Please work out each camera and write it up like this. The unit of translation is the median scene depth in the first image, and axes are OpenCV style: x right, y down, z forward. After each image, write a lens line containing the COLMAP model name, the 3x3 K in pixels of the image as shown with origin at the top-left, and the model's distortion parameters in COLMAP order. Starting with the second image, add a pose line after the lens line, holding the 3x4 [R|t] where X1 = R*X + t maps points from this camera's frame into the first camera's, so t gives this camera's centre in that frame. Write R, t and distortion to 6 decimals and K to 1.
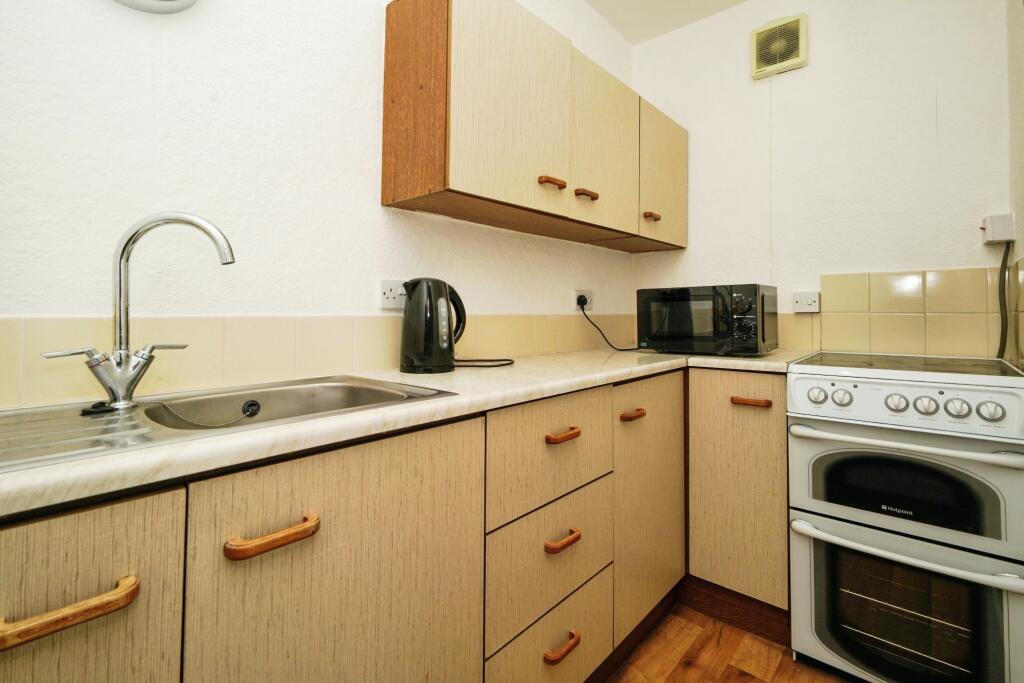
lens RADIAL K [[465.3, 0, 509.8], [0, 465.3, 303.5], [0, 0, 1]] dist [-0.000392, -0.000278]
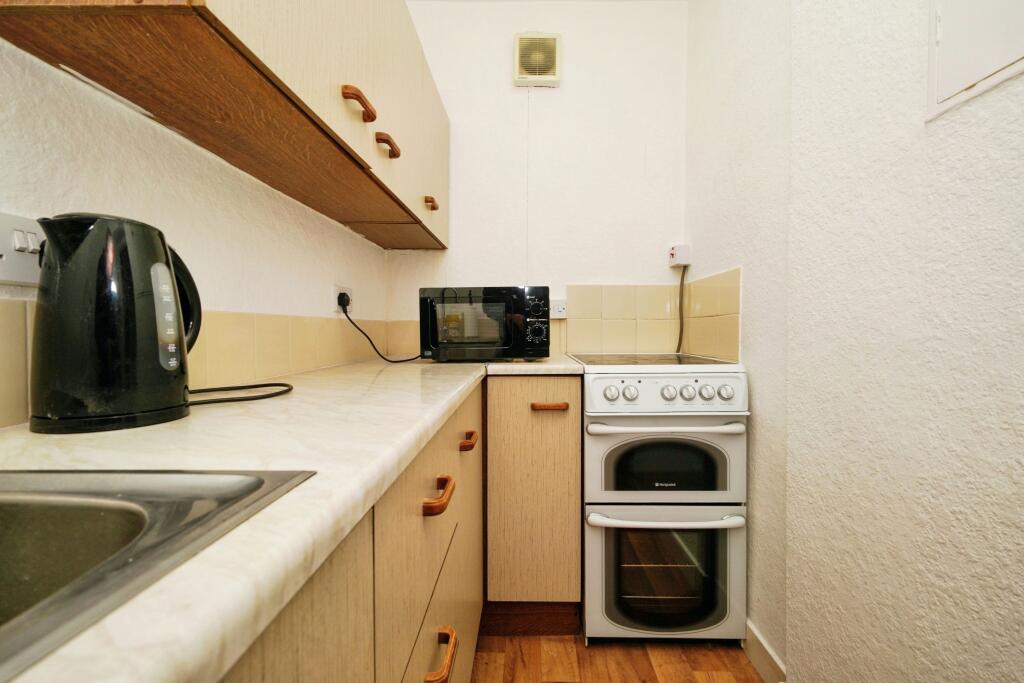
lens RADIAL K [[440.8, 0, 512.0], [0, 440.8, 341.5], [0, 0, 1]] dist [0.000371, -0.000150]
pose [[0.761016, -0.019282, 0.648447, -0.147388], [-0.012066, 0.998965, 0.043866, 0.037848], [-0.648621, -0.041207, 0.759995, 0.375457]]
